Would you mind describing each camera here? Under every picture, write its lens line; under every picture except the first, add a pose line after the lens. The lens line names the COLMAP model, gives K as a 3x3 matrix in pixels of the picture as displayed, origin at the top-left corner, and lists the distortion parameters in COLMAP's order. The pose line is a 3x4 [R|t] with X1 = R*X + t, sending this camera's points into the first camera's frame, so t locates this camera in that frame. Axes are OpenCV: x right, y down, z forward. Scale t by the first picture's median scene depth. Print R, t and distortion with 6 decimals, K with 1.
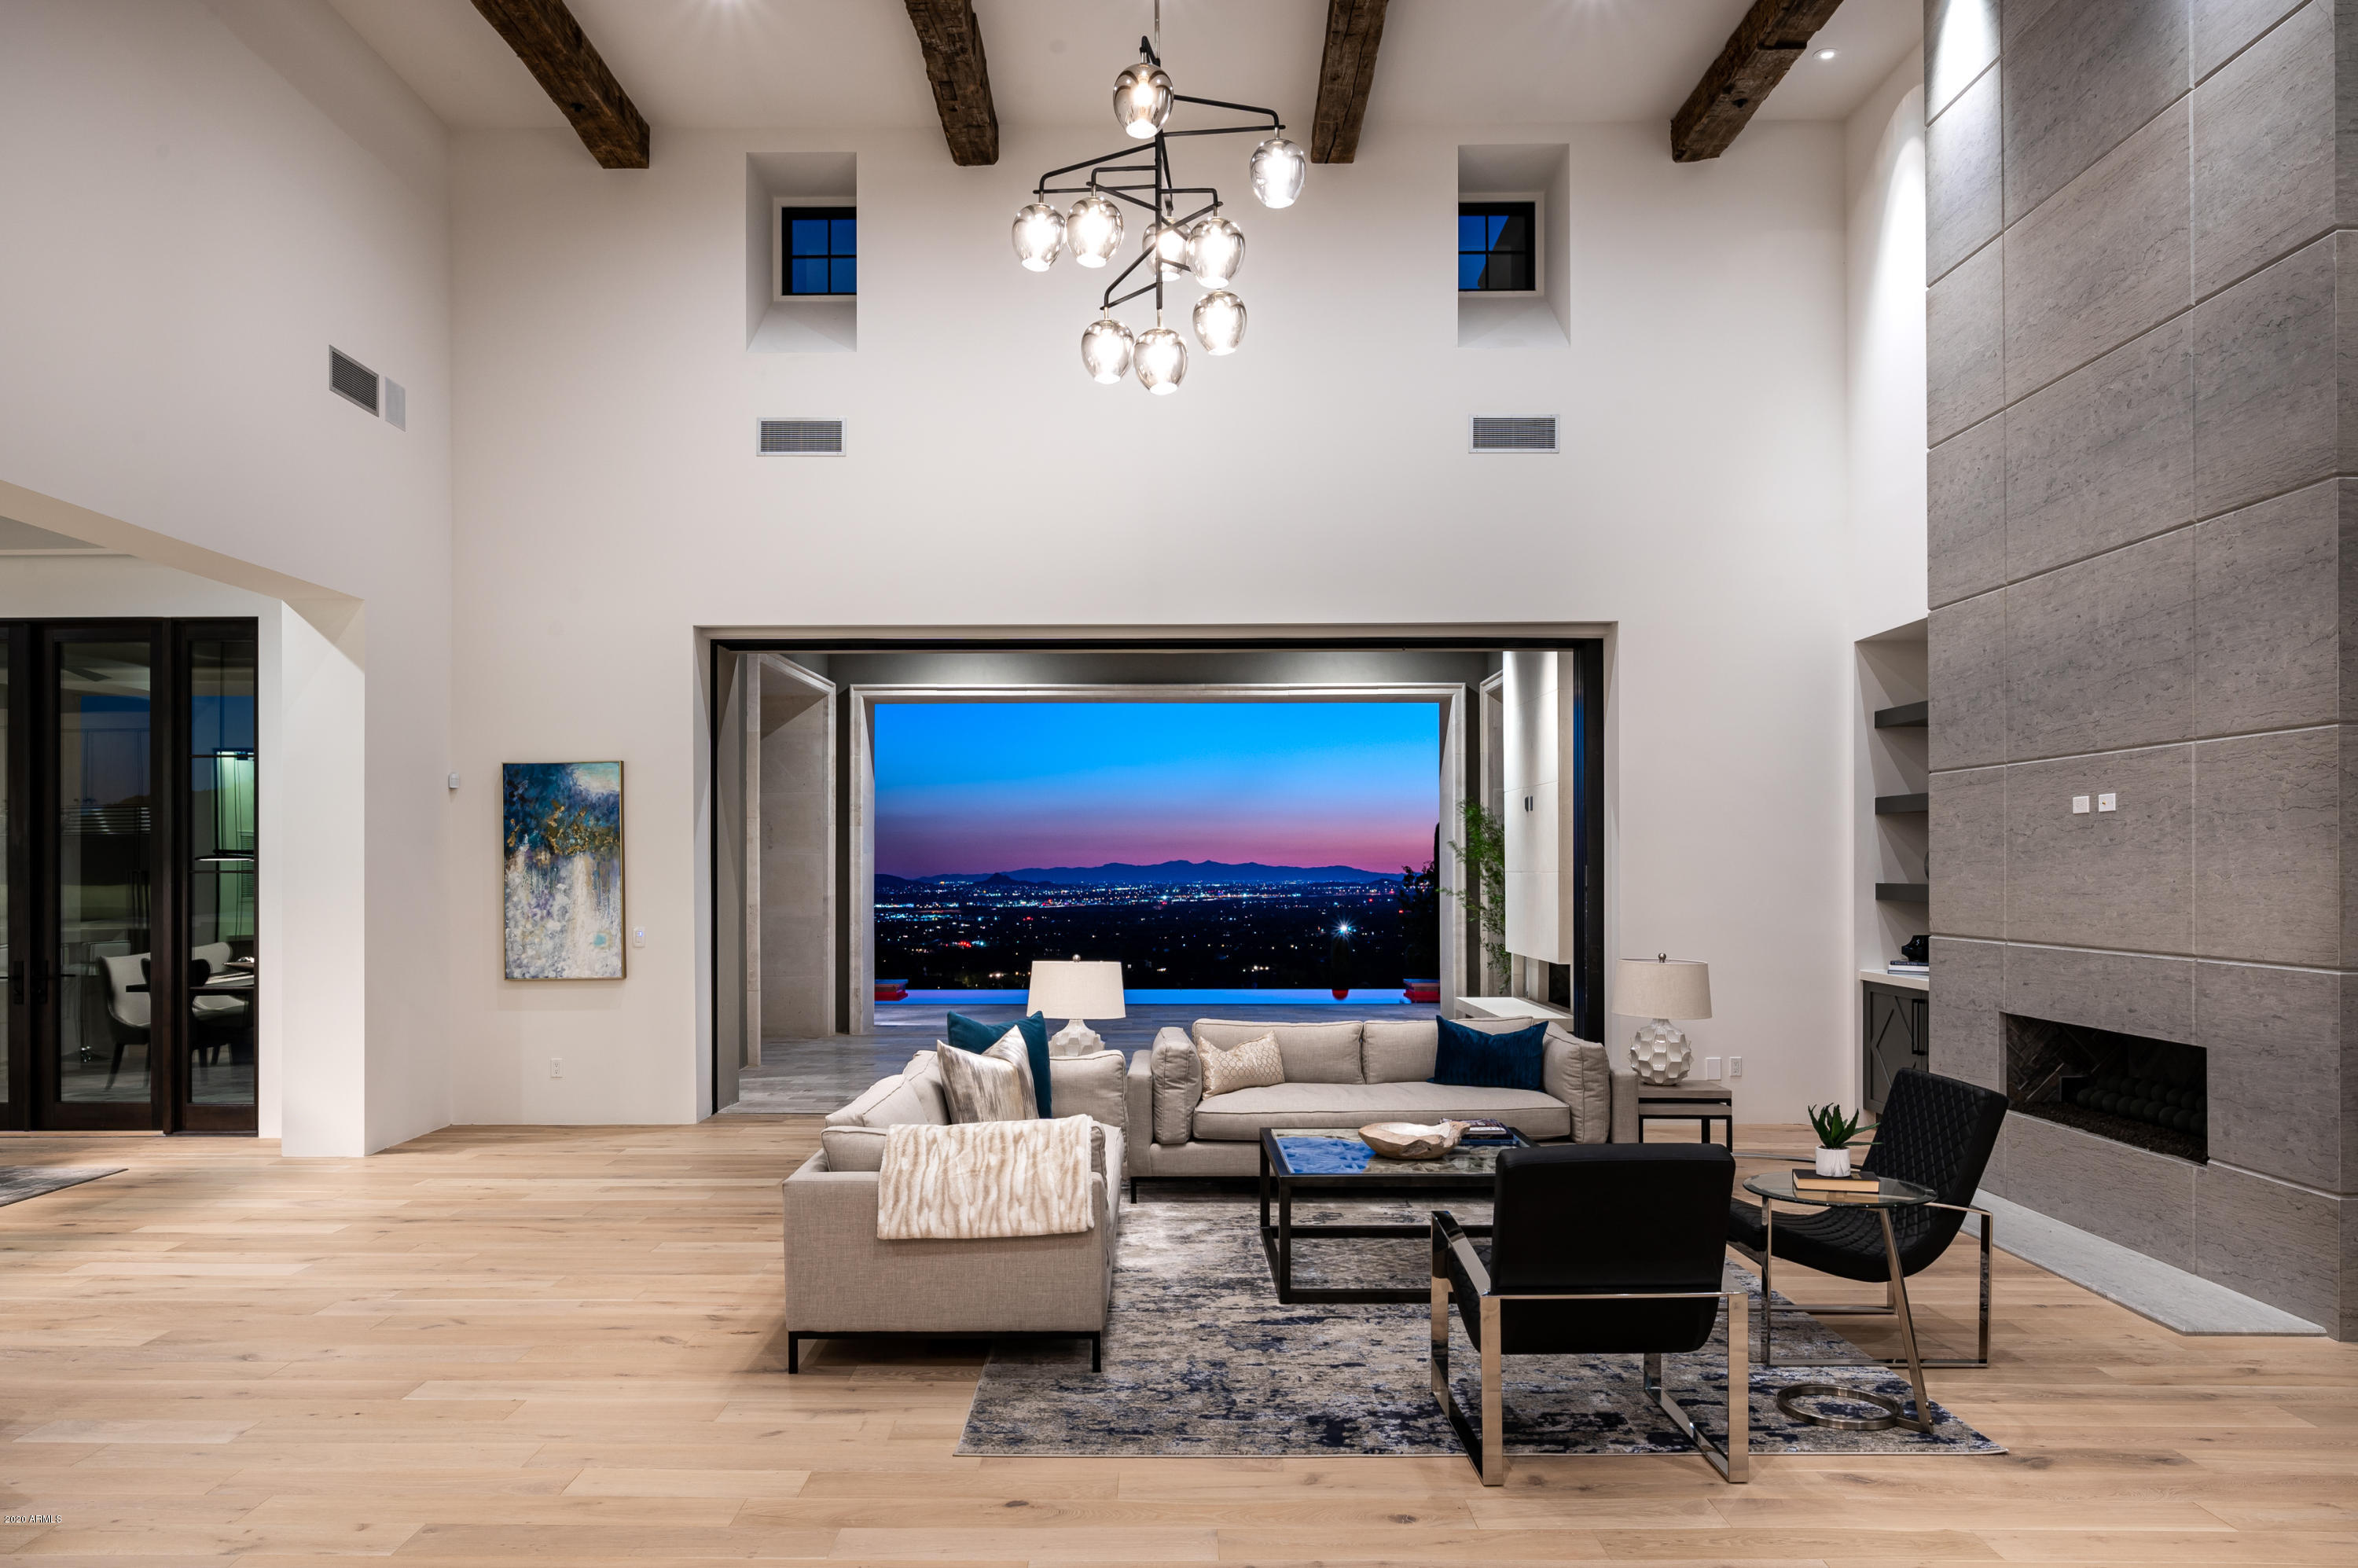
lens RADIAL K [[1628.5, 0, 1178.7], [0, 1628.5, 881.6], [0, 0, 1]] dist [-0.004618, 0.007516]
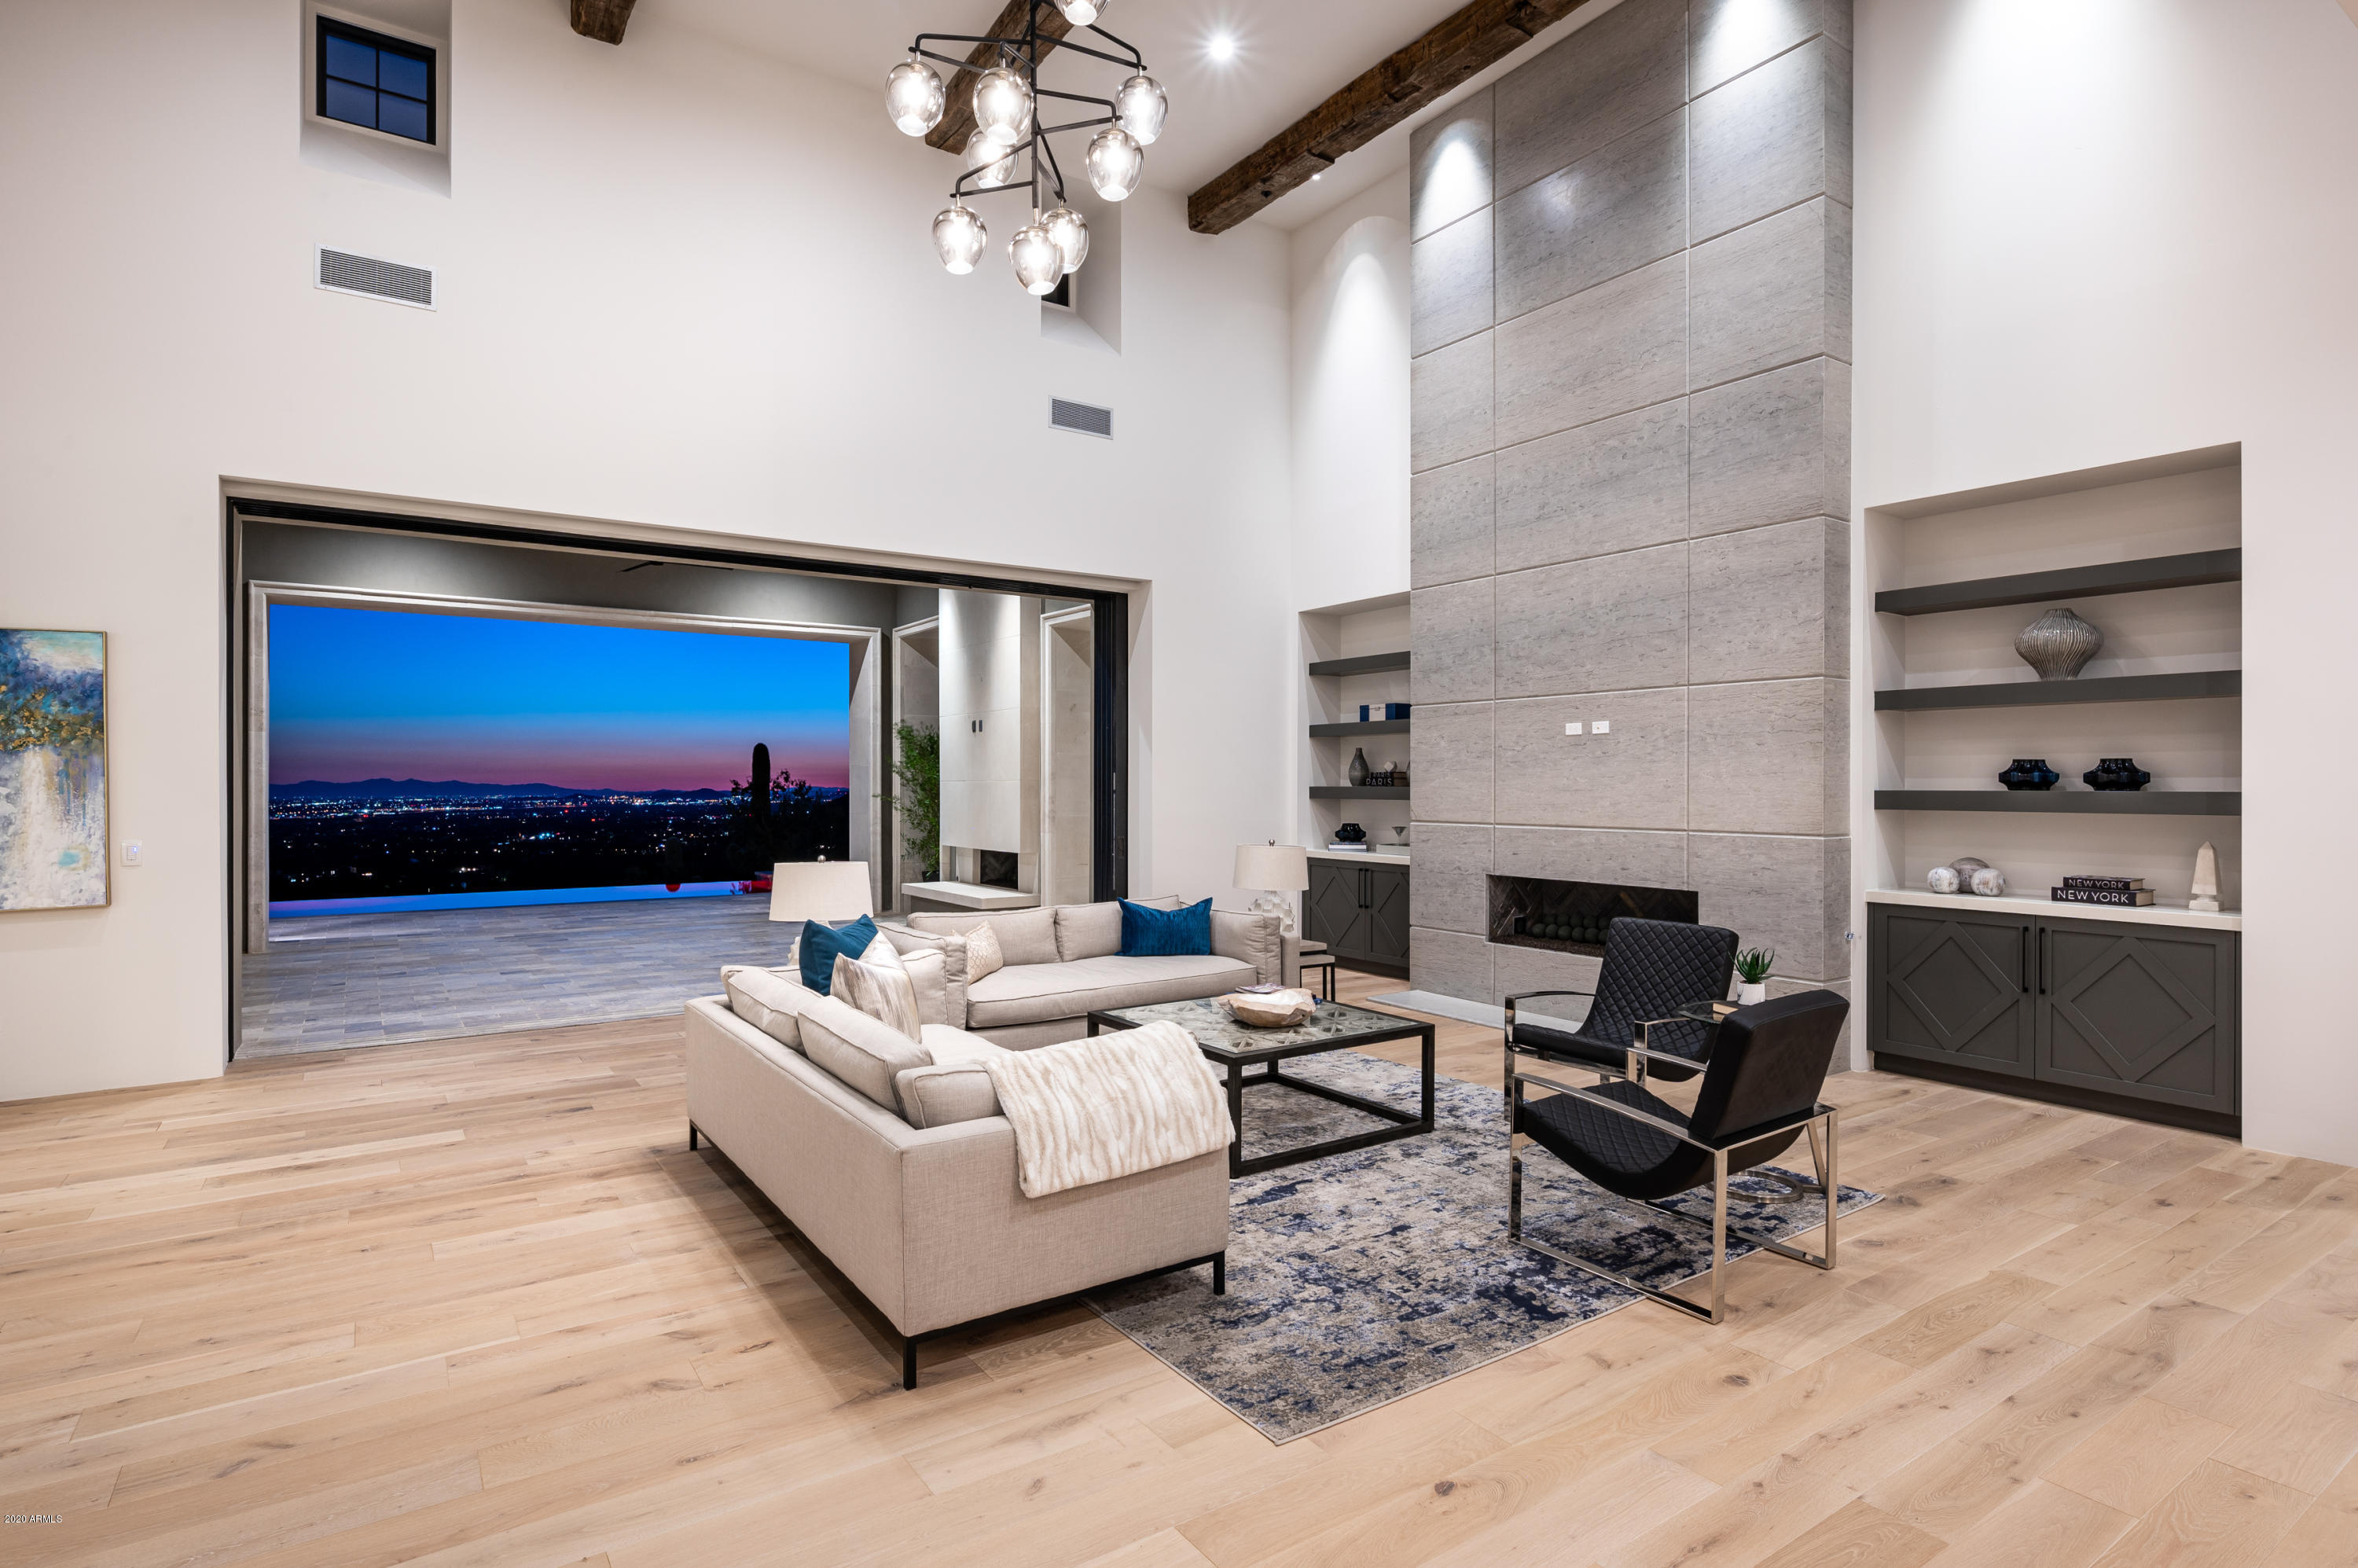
lens RADIAL K [[1176.2, 0, 1183.5], [0, 1176.2, 796.3], [0, 0, 1]] dist [-0.000742, -0.000607]
pose [[0.827468, -0.004204, 0.561497, -0.292627], [0.003588, 0.999991, 0.002201, 0.008467], [-0.561501, 0.000193, 0.827476, 0.295437]]
